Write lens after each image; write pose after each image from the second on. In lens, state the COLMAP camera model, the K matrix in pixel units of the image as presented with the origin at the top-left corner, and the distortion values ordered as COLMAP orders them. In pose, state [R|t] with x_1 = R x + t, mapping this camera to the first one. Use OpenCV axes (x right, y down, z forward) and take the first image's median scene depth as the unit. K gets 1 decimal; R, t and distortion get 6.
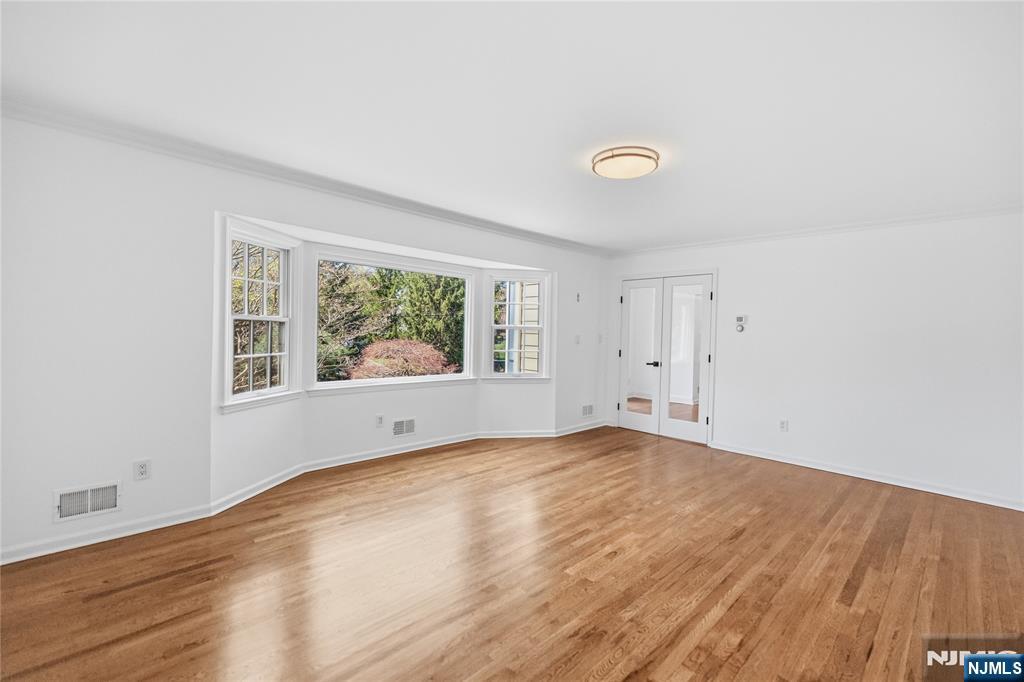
lens RADIAL K [[438.1, 0, 519.6], [0, 438.1, 341.8], [0, 0, 1]] dist [-0.007665, -0.000719]
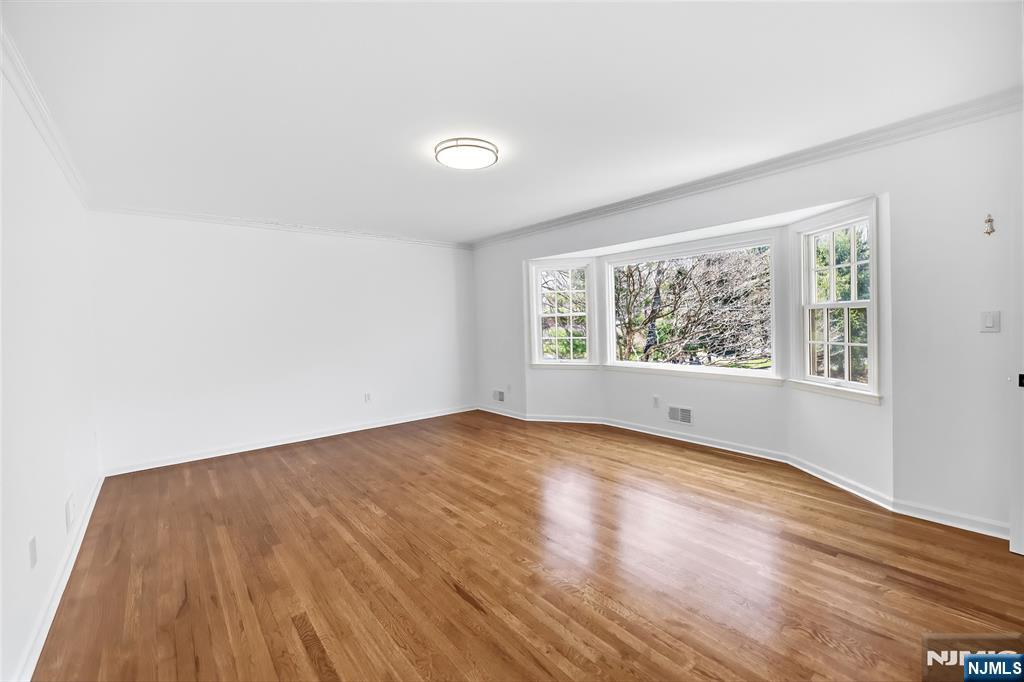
lens RADIAL K [[438.1, 0, 519.6], [0, 438.1, 335.2], [0, 0, 1]] dist [-0.007665, -0.000719]
pose [[-0.086387, 0.010438, -0.996207, 0.861703], [-0.001900, 0.999942, 0.010642, 0.005798], [0.996260, 0.002812, -0.086362, 0.825693]]
